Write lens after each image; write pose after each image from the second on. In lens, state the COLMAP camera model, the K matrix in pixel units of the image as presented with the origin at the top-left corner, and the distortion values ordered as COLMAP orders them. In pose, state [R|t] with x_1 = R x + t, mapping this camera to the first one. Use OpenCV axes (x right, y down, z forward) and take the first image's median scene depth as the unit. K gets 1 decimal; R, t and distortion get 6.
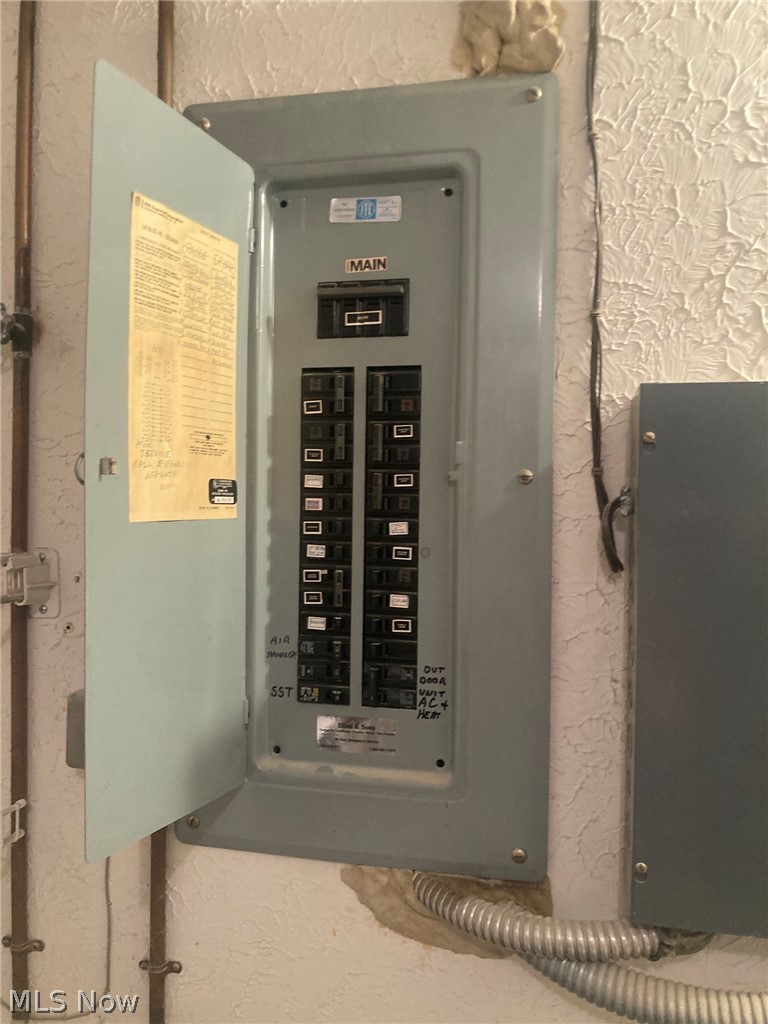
lens RADIAL K [[835.6, 0, 380.5], [0, 835.6, 515.8], [0, 0, 1]] dist [0.016406, -0.045241]
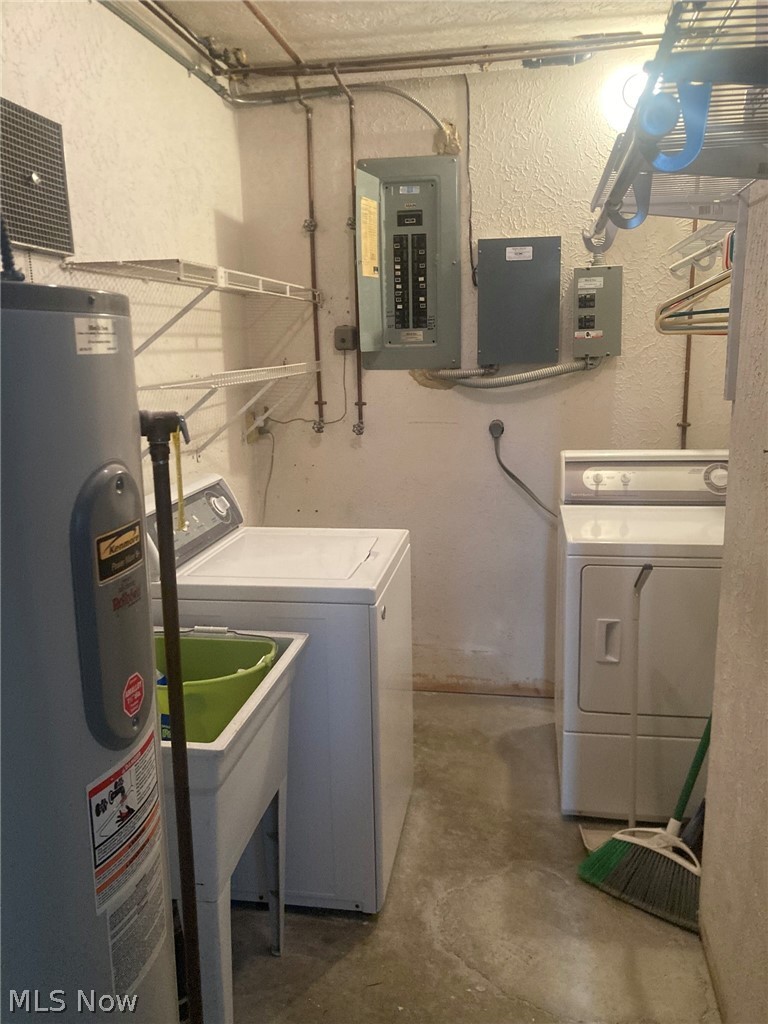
lens RADIAL K [[835.6, 0, 391.1], [0, 835.6, 512.6], [0, 0, 1]] dist [0.016406, -0.045241]
pose [[0.997118, -0.051498, 0.055704, -0.377234], [0.039102, 0.978122, 0.204326, 0.268947], [-0.065008, -0.201559, 0.977317, -2.880759]]
